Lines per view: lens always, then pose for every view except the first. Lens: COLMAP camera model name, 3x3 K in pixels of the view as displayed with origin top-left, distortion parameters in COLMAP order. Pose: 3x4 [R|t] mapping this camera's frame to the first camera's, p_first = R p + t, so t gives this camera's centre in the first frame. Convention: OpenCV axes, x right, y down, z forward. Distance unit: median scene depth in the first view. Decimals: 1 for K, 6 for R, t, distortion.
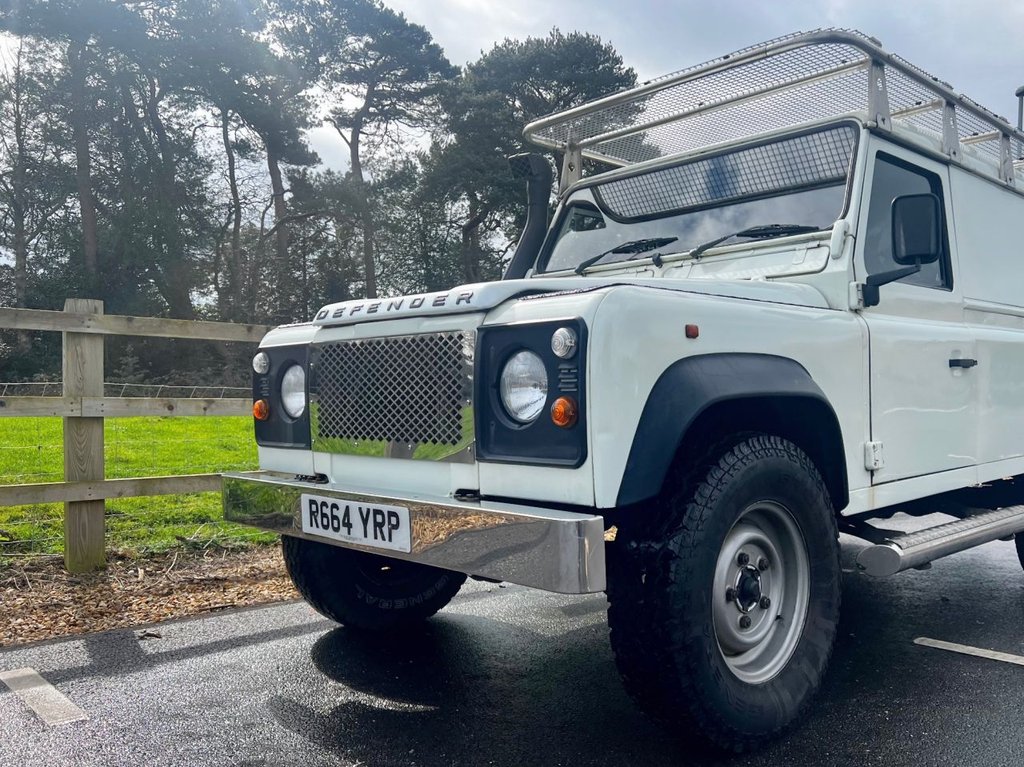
lens RADIAL K [[840.2, 0, 570.7], [0, 840.2, 400.4], [0, 0, 1]] dist [0.085753, -0.117651]
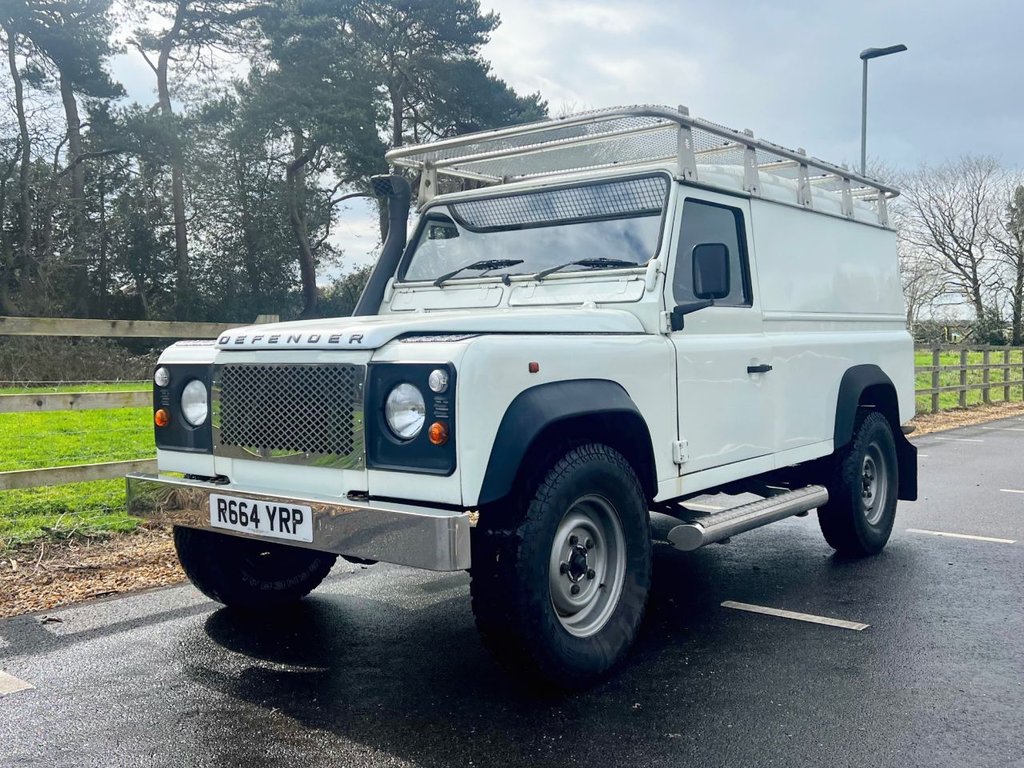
lens RADIAL K [[944.0, 0, 500.5], [0, 944.0, 340.0], [0, 0, 1]] dist [0.109455, -0.165853]
pose [[0.995058, -0.001799, 0.099274, -0.044884], [0.003194, 0.999898, -0.013898, -0.087491], [-0.099239, 0.014146, 0.994963, -0.385518]]
